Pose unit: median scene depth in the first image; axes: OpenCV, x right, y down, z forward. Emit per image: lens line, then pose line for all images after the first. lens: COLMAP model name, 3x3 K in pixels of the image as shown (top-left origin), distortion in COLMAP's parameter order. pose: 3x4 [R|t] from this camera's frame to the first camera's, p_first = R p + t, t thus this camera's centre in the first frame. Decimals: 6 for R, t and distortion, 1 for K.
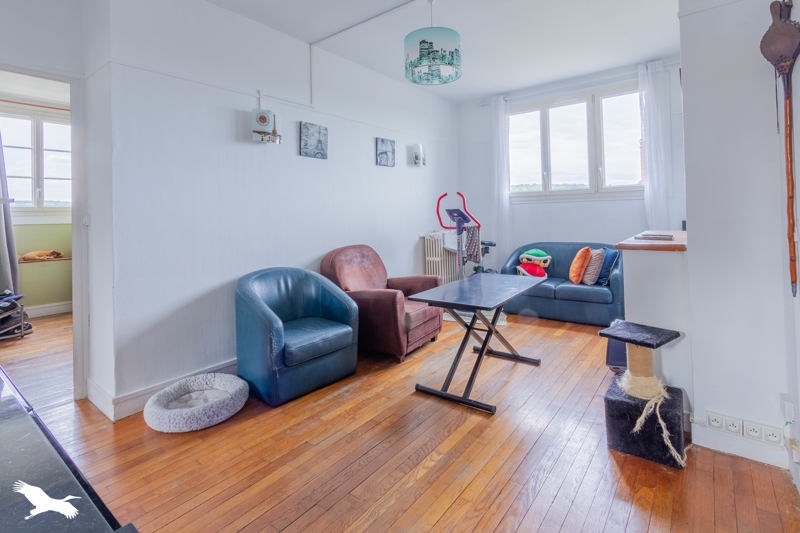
lens RADIAL K [[383.4, 0, 402.3], [0, 383.4, 194.3], [0, 0, 1]] dist [-0.001515, -0.000200]
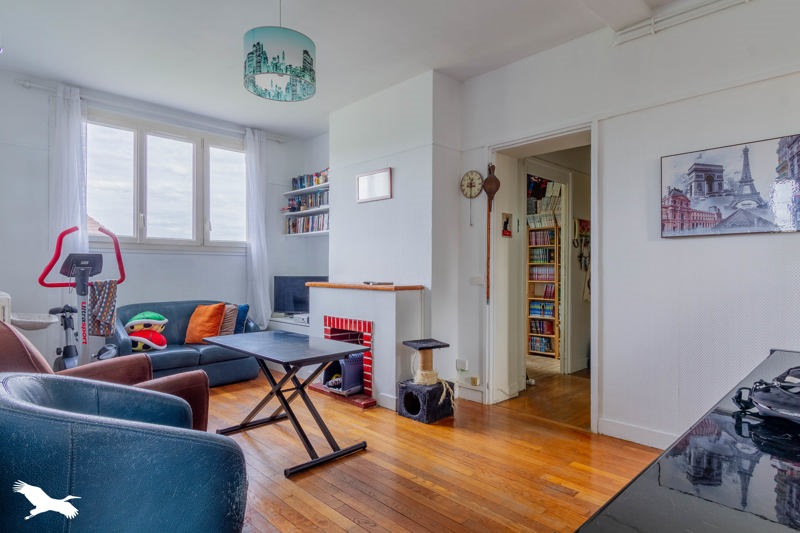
lens RADIAL K [[455.2, 0, 400.0], [0, 455.2, 266.5], [0, 0, 1]] dist [0.002642, 0.000207]
pose [[0.142401, 0.034351, 0.989213, -0.517329], [-0.059927, 0.997863, -0.026025, 0.045301], [-0.987993, -0.055575, 0.144156, 0.375568]]
